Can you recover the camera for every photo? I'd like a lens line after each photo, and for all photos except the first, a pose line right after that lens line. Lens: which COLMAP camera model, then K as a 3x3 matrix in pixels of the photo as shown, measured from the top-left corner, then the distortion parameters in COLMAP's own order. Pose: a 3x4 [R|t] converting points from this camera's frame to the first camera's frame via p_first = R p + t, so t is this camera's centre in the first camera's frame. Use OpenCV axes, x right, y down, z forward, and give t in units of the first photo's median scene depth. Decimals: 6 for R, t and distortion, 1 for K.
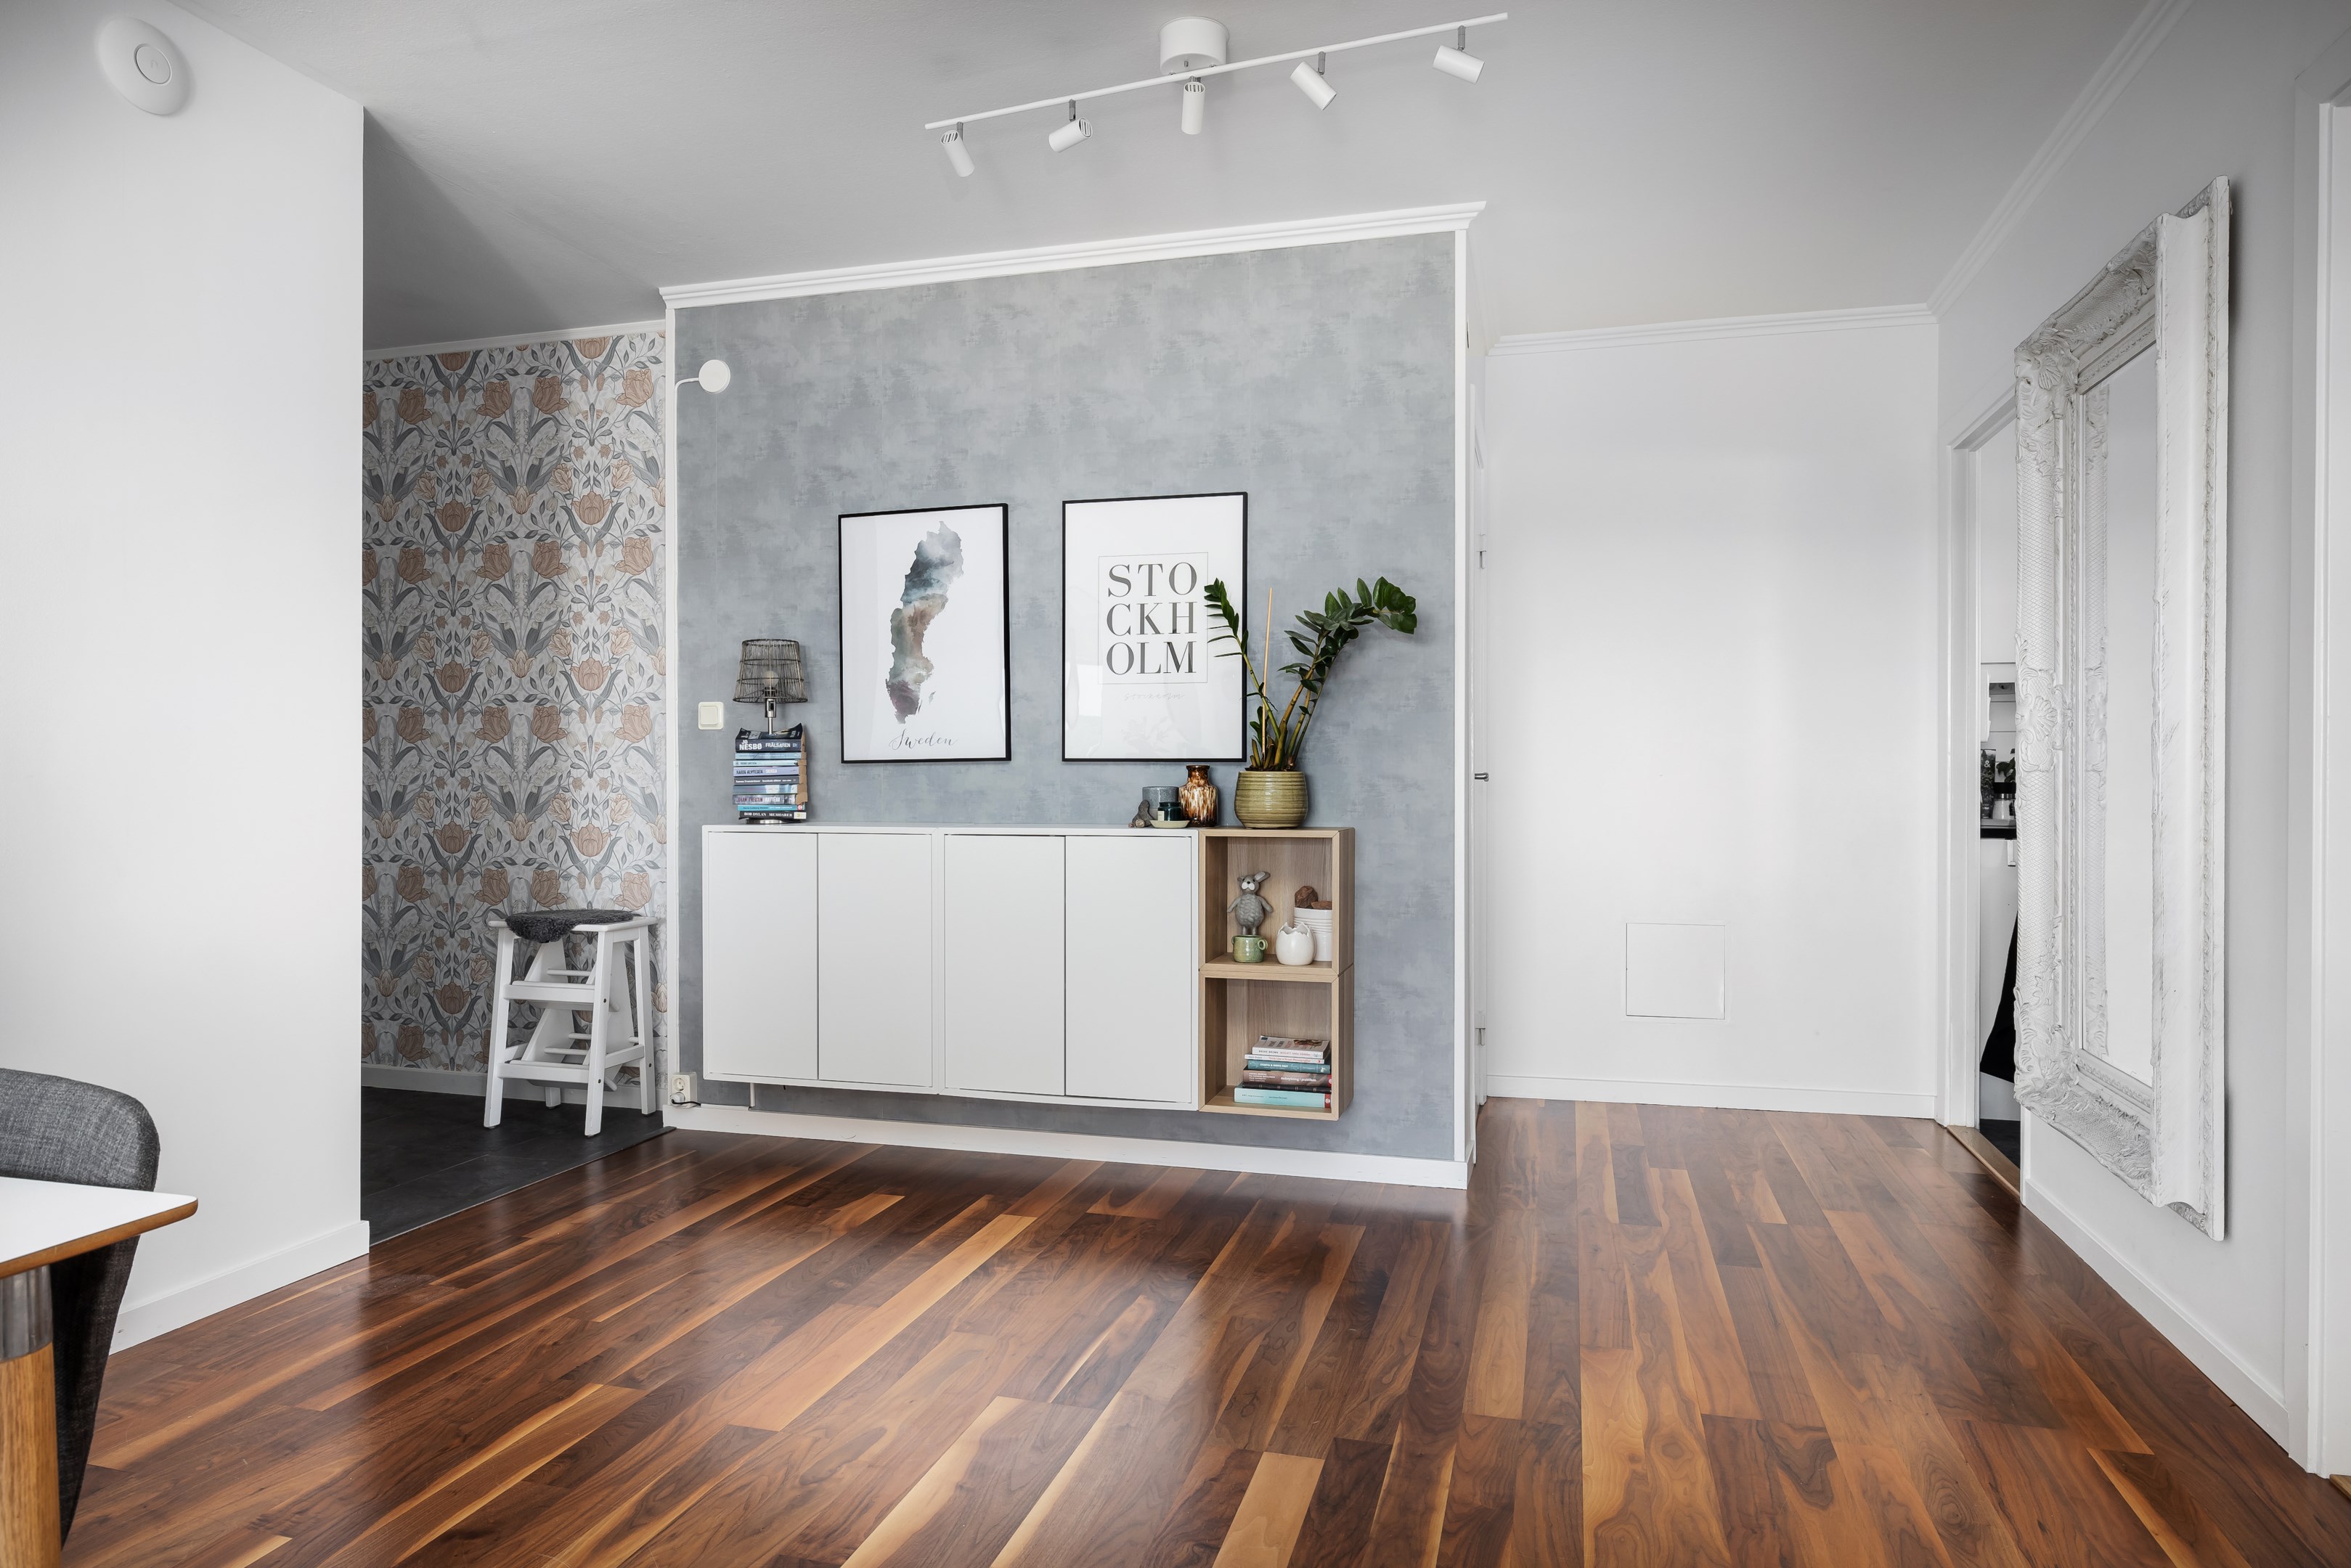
lens RADIAL K [[1422.1, 0, 1168.2], [0, 1422.1, 784.5], [0, 0, 1]] dist [-0.001416, 0.000261]
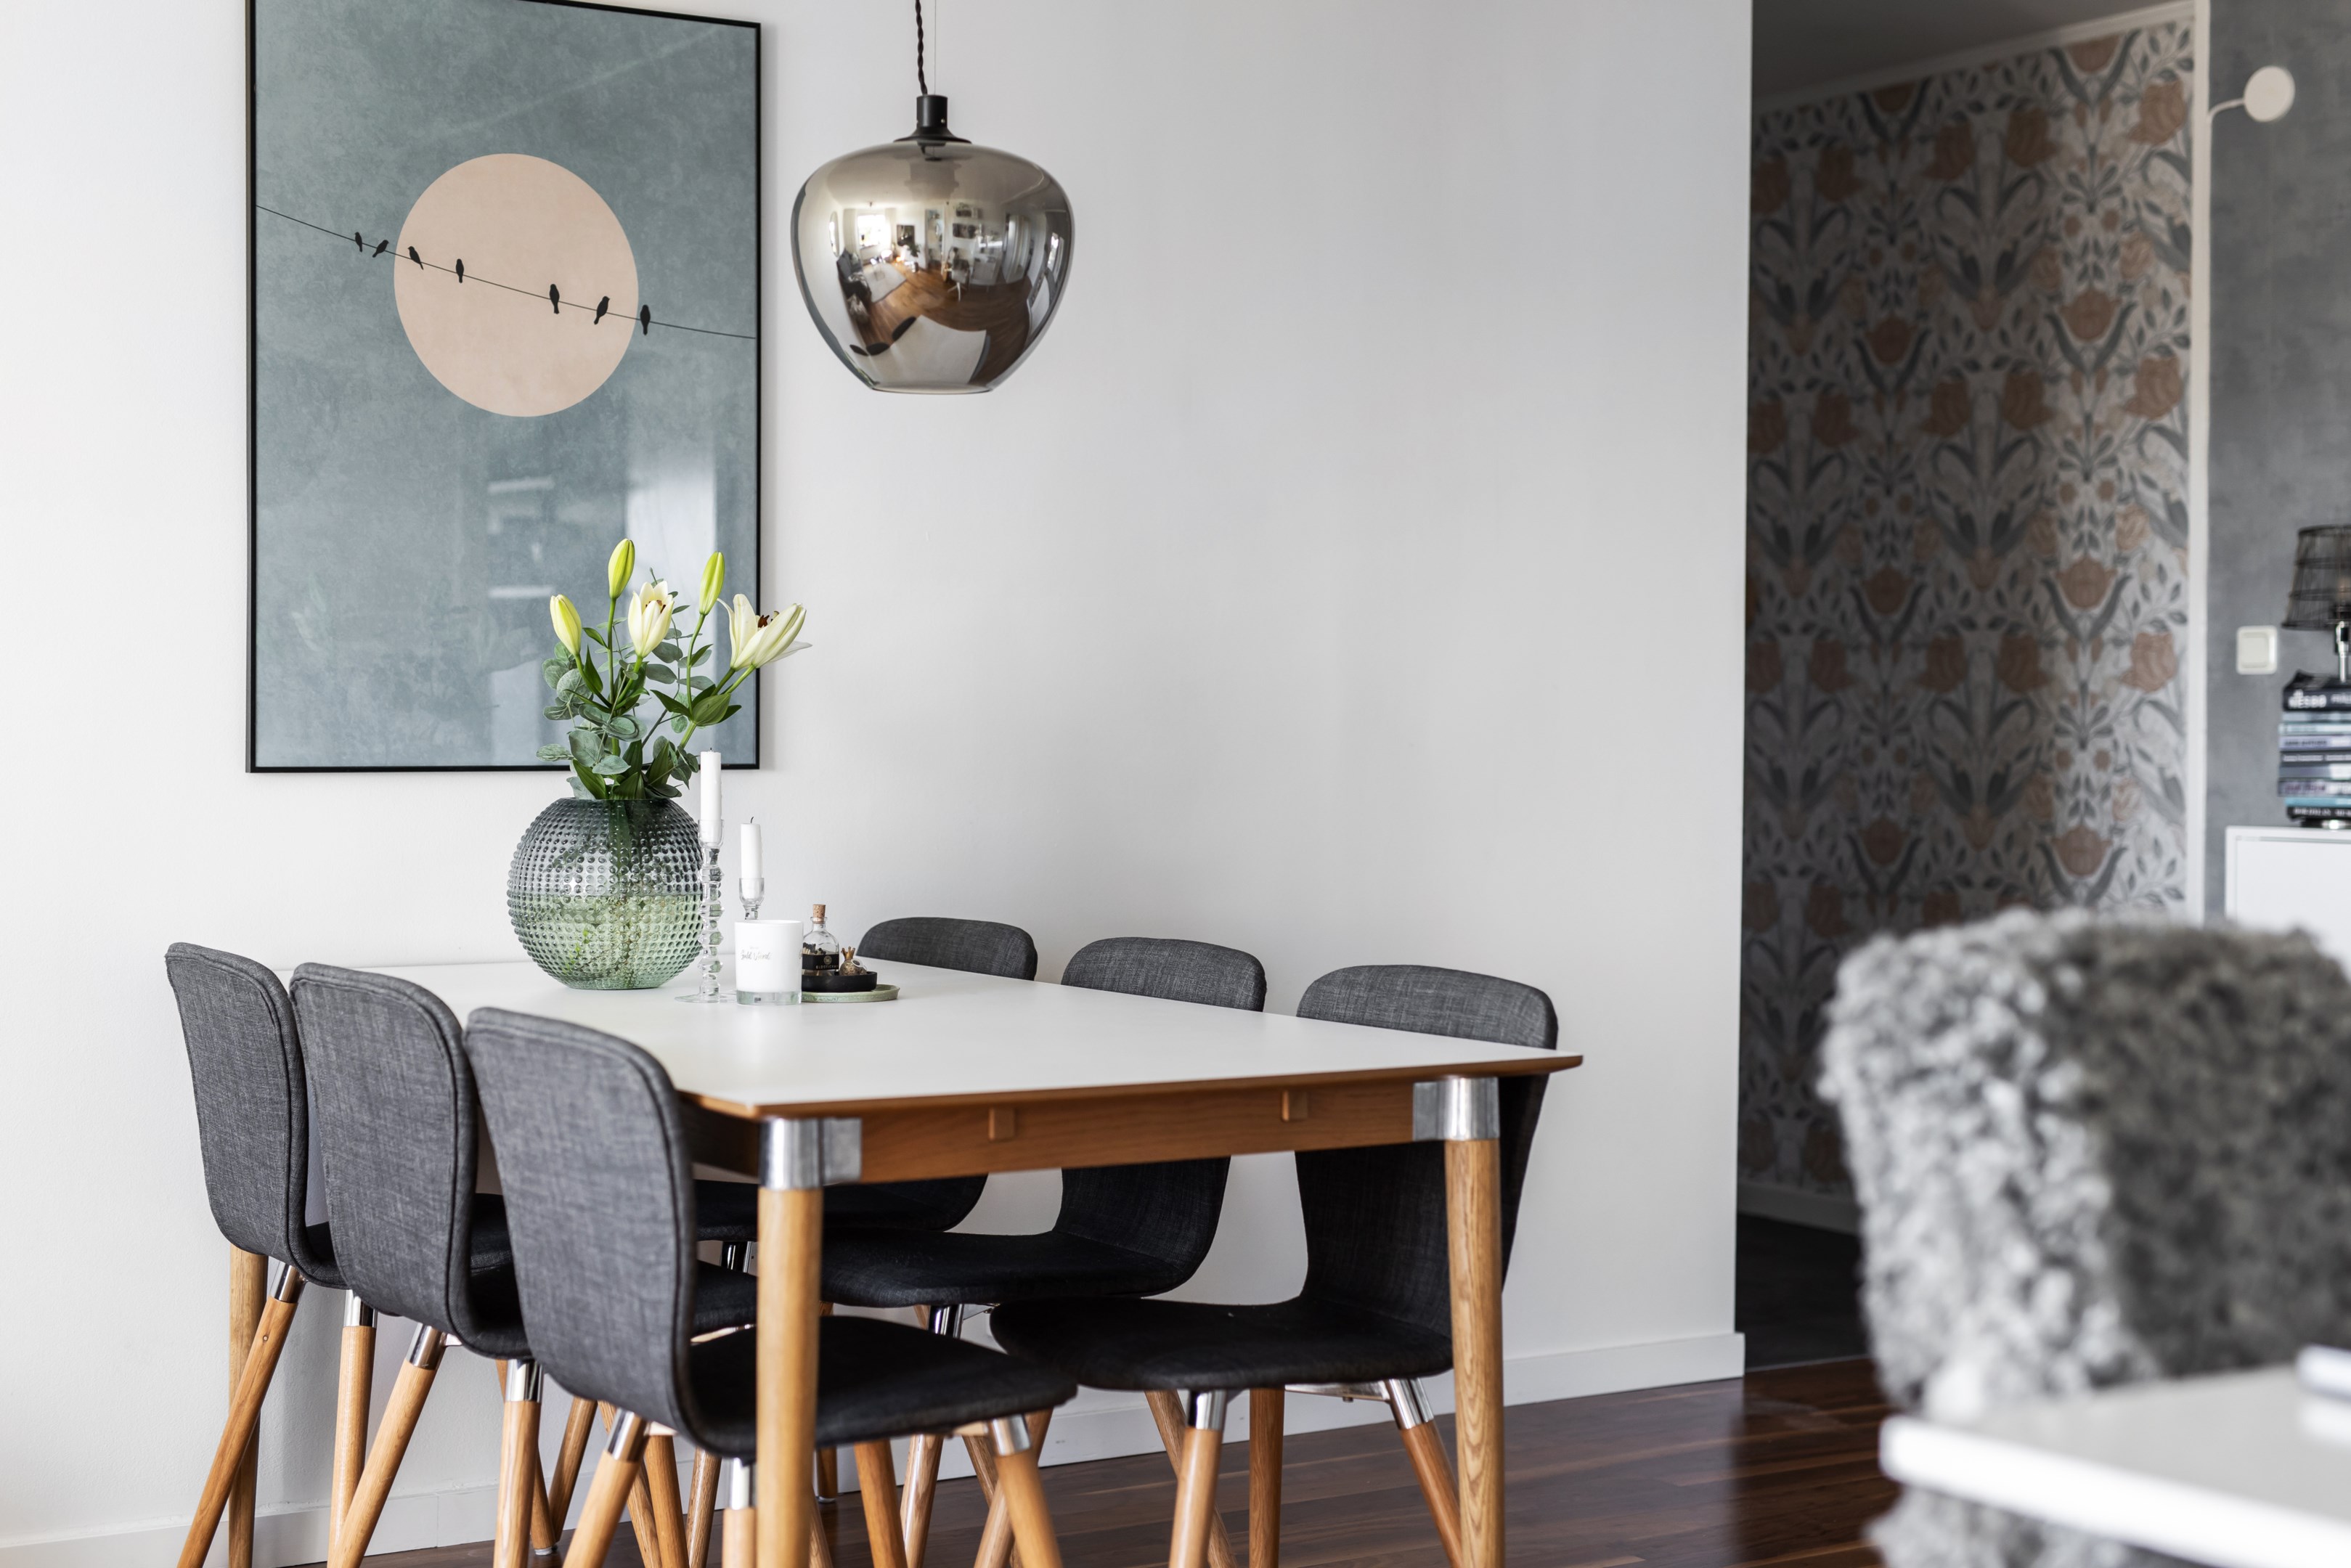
lens RADIAL K [[3322.2, 0, 1175.5], [0, 3322.2, 784.0], [0, 0, 1]] dist [0.020140, -0.104519]
pose [[0.761139, 0.013751, -0.648443, 0.233436], [-0.009092, 0.999903, 0.010532, -0.001463], [0.648525, -0.002121, 0.761191, -0.361263]]
